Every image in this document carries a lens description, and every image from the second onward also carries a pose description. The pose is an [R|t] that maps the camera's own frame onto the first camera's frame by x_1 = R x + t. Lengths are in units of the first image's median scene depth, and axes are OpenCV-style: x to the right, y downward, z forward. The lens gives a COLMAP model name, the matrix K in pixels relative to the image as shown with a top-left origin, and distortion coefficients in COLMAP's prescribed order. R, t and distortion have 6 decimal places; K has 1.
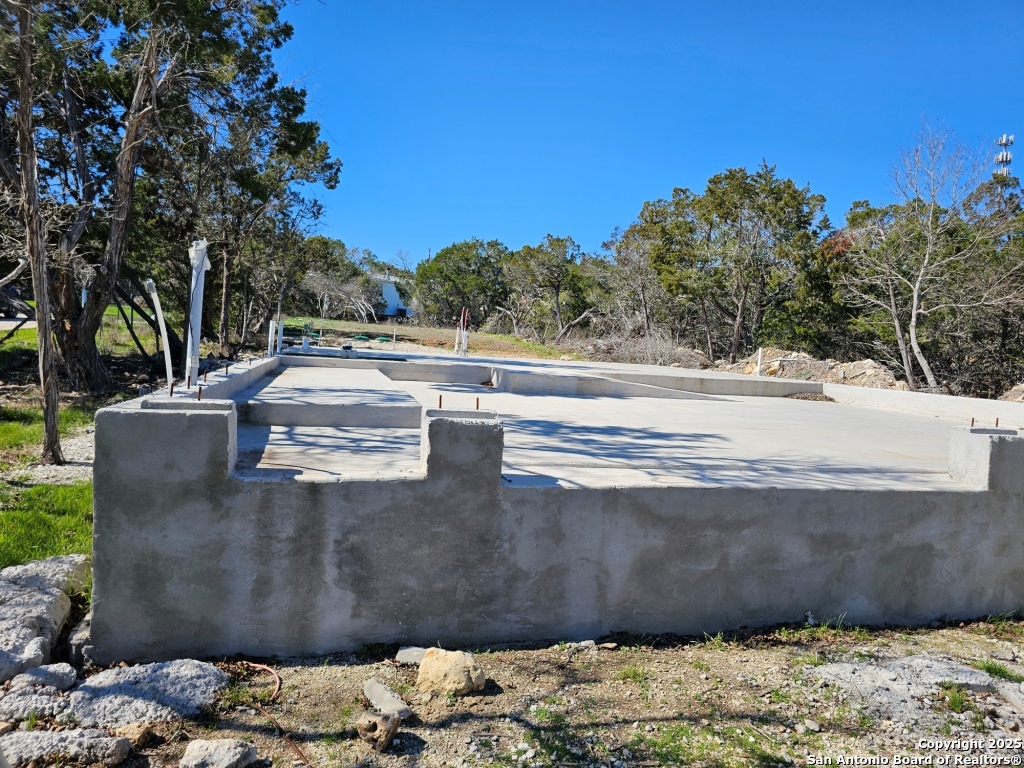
lens RADIAL K [[691.5, 0, 516.2], [0, 691.5, 381.5], [0, 0, 1]] dist [0.063362, -0.059298]
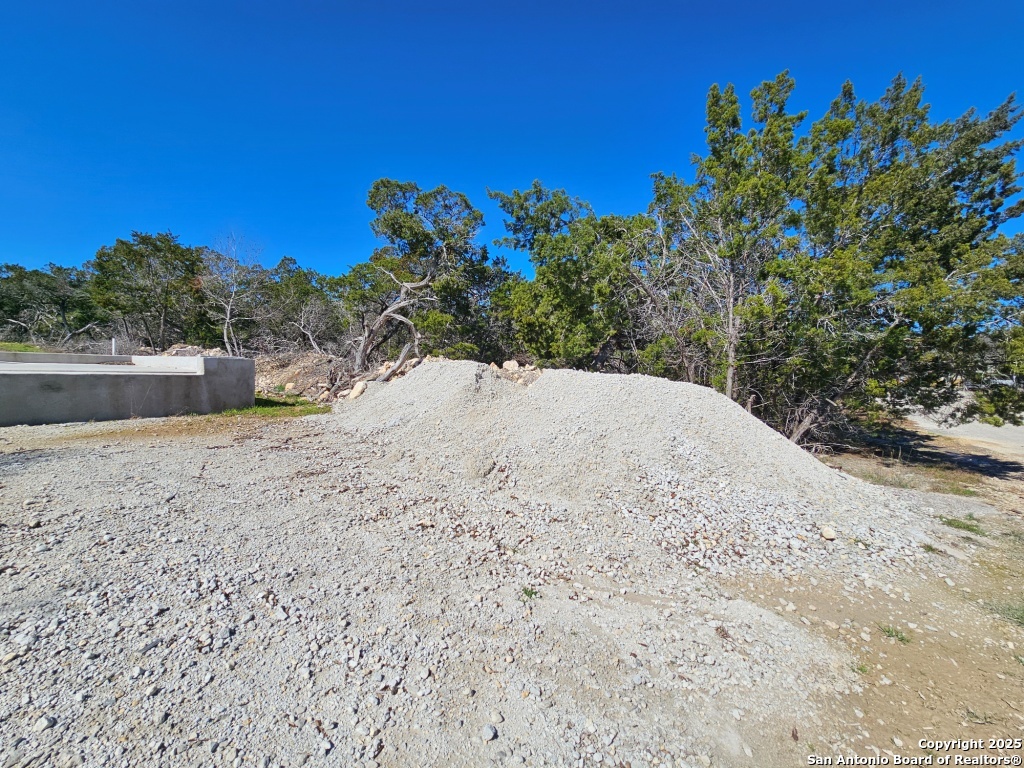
lens RADIAL K [[418.6, 0, 508.9], [0, 418.6, 383.9], [0, 0, 1]] dist [-0.001676, 0.002847]
pose [[0.736605, -0.062598, 0.673420, 0.489922], [0.052887, 0.997990, 0.034920, 0.101447], [-0.674253, 0.009892, 0.738434, -0.517863]]
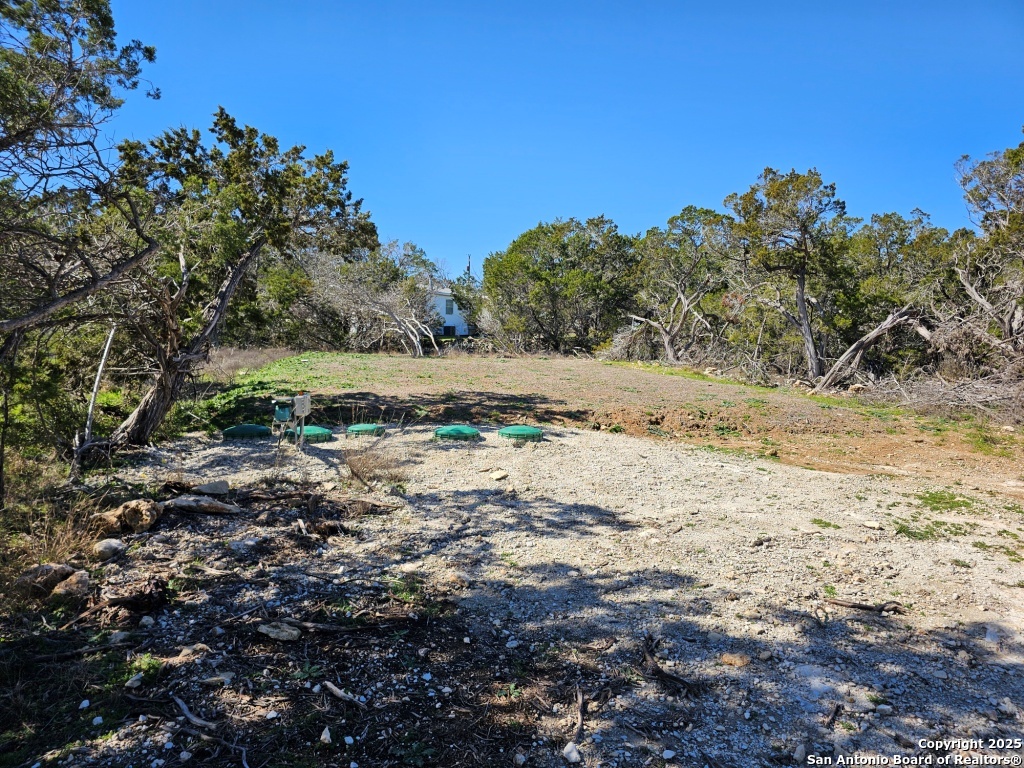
lens RADIAL K [[691.5, 0, 500.6], [0, 691.5, 381.8], [0, 0, 1]] dist [0.061690, -0.055439]
pose [[0.996783, -0.046878, -0.065010, -0.454220], [0.045929, 0.998816, -0.016019, -0.201392], [0.065684, 0.012982, 0.997756, 1.705820]]
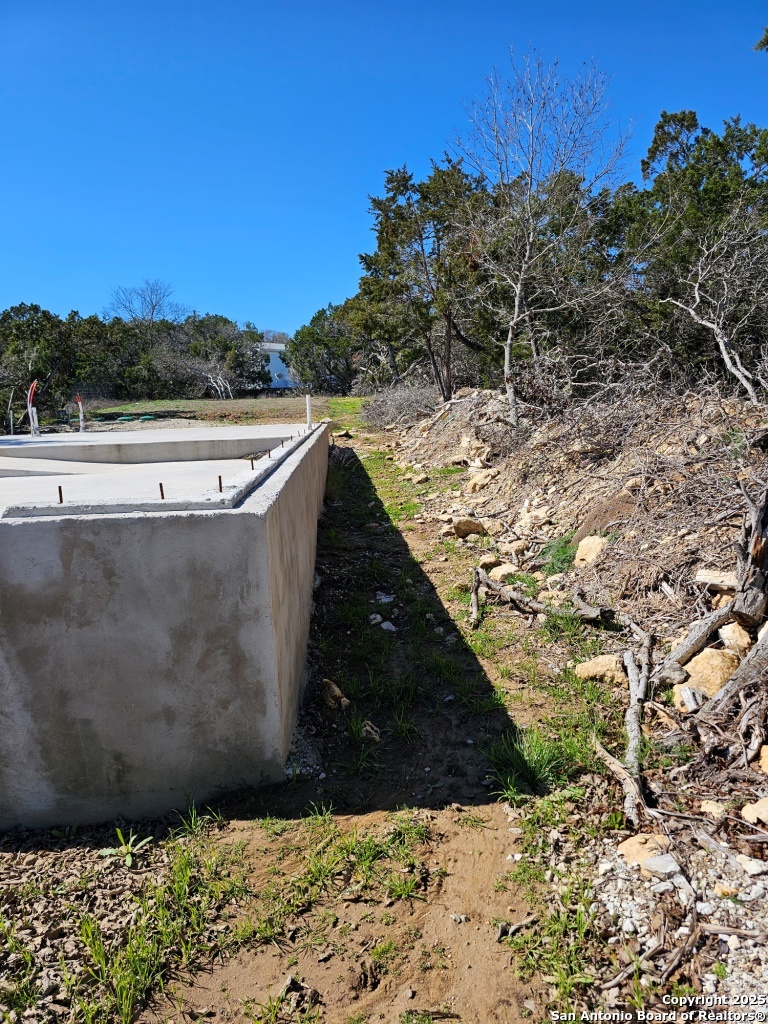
lens RADIAL K [[689.8, 0, 384.1], [0, 689.8, 525.7], [0, 0, 1]] dist [0.053971, -0.064312]
pose [[0.976179, -0.066701, -0.206461, 0.796618], [0.090307, 0.990138, 0.107105, 0.032104], [0.197281, -0.123198, 0.972575, 0.294384]]
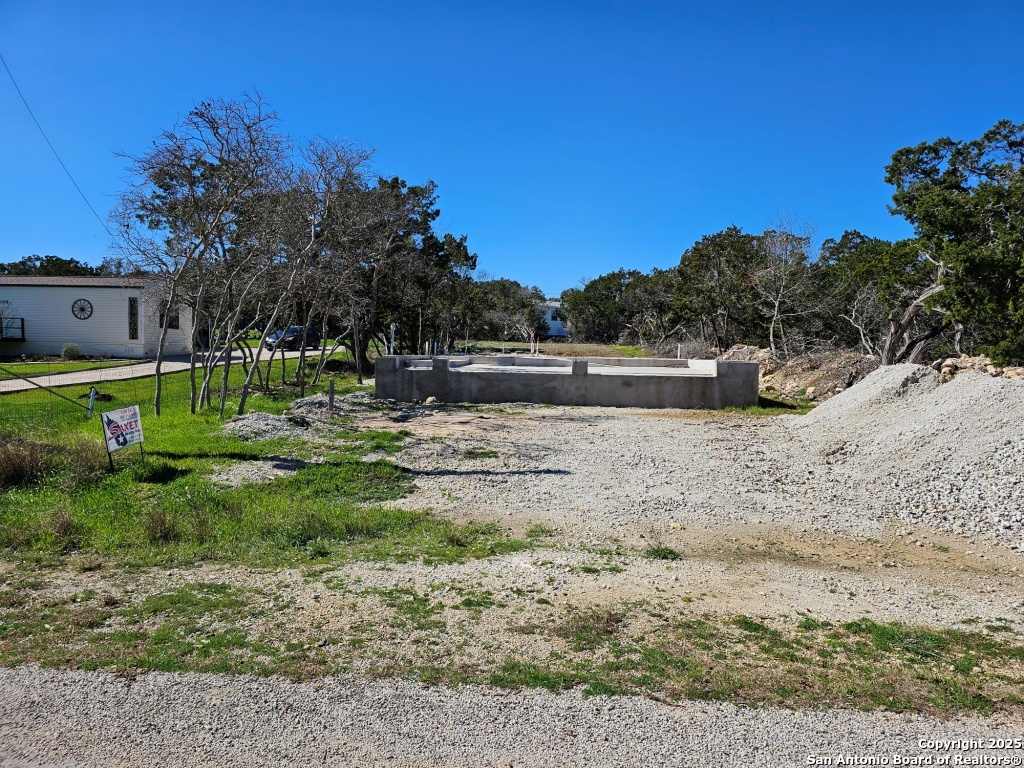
lens RADIAL K [[677.8, 0, 512.9], [0, 677.8, 398.1], [0, 0, 1]] dist [0.058793, -0.056425]
pose [[0.953821, -0.025434, -0.299298, 0.626446], [0.025145, 0.999672, -0.004815, 0.126291], [0.299323, -0.002934, 0.954147, -1.166290]]
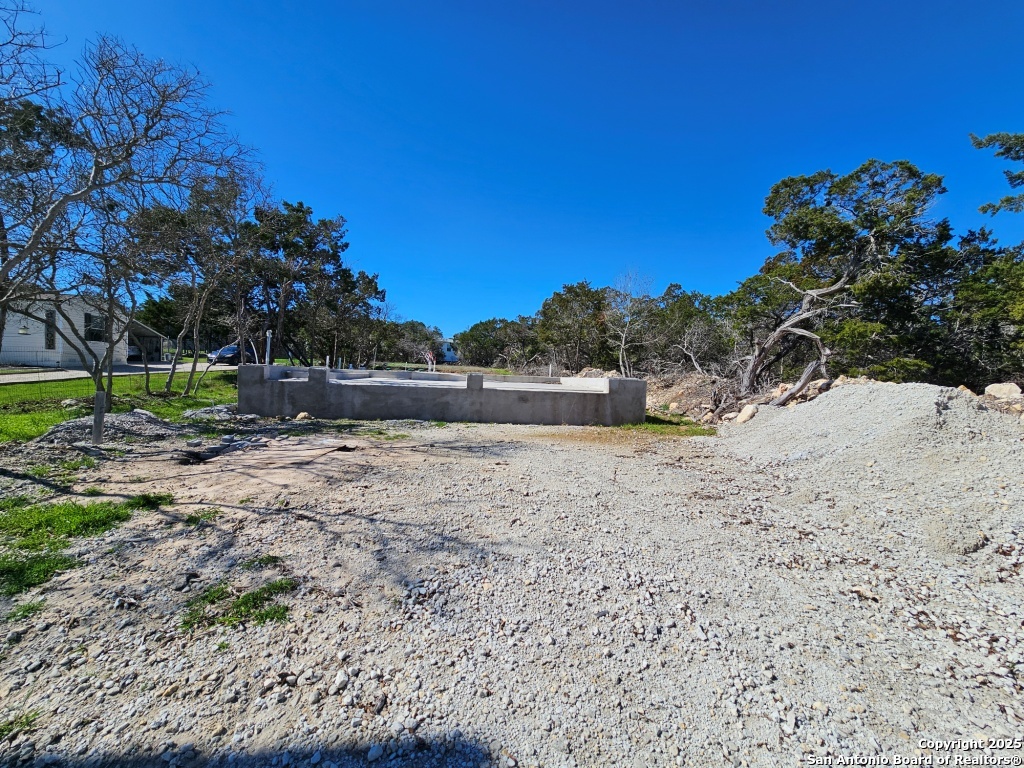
lens RADIAL K [[419.4, 0, 508.2], [0, 419.4, 385.9], [0, 0, 1]] dist [0.000771, 0.000819]
pose [[0.994732, -0.021370, -0.100262, 0.467335], [0.017470, 0.999062, -0.039617, 0.098129], [0.101015, 0.037657, 0.994172, -0.513600]]
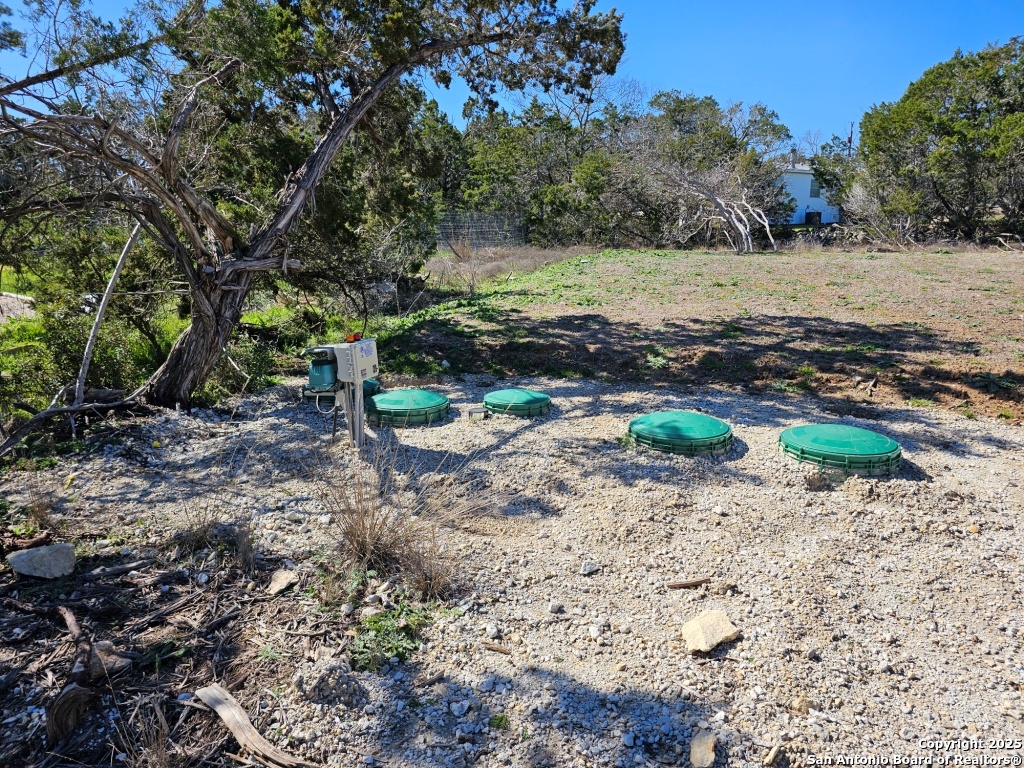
lens RADIAL K [[691.5, 0, 500.6], [0, 691.5, 381.8], [0, 0, 1]] dist [0.061690, -0.055439]
pose [[0.844798, 0.035461, -0.533908, -0.444323], [0.029301, 0.993239, 0.112331, -0.227218], [0.534282, -0.110541, 0.838048, 2.153777]]
